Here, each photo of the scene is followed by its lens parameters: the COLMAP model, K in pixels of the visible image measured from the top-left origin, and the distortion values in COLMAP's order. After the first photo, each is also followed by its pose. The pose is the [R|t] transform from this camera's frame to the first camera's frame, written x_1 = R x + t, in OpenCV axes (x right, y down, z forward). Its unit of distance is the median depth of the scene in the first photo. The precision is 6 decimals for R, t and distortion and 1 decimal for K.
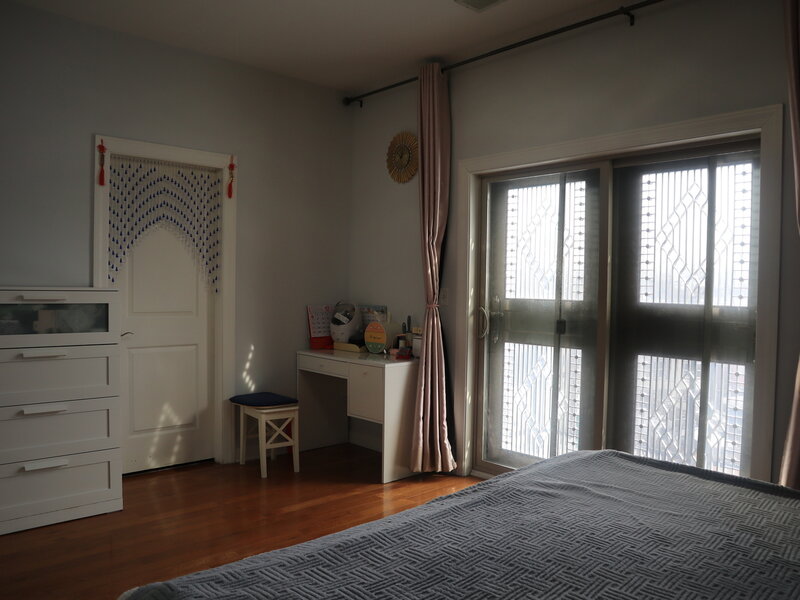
lens RADIAL K [[619.4, 0, 400.0], [0, 619.4, 300.0], [0, 0, 1]] dist [-0.132815, 0.087551]
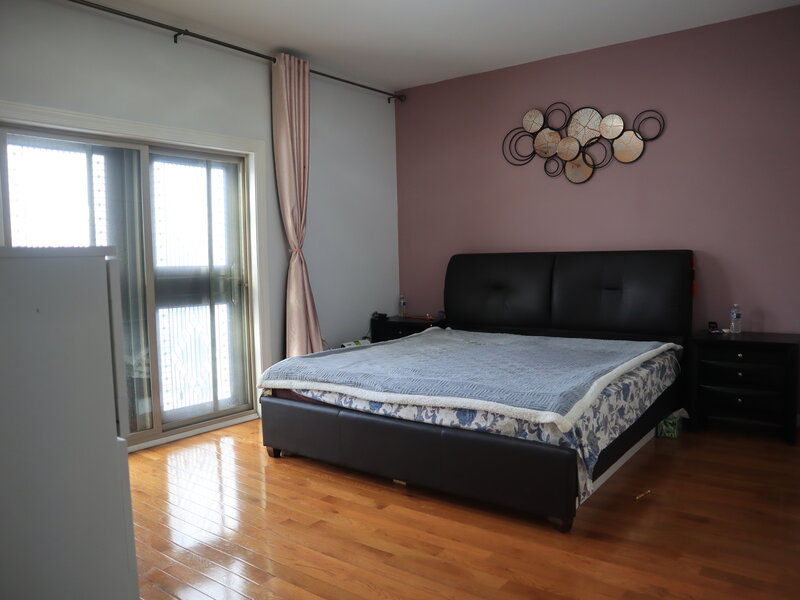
lens RADIAL K [[619.4, 0, 400.0], [0, 619.4, 300.0], [0, 0, 1]] dist [-0.132815, 0.087551]
pose [[-0.174471, -0.079237, 0.981469, -0.920744], [0.045017, 0.995073, 0.088337, -0.019555], [-0.983633, 0.059595, -0.170045, 0.782698]]
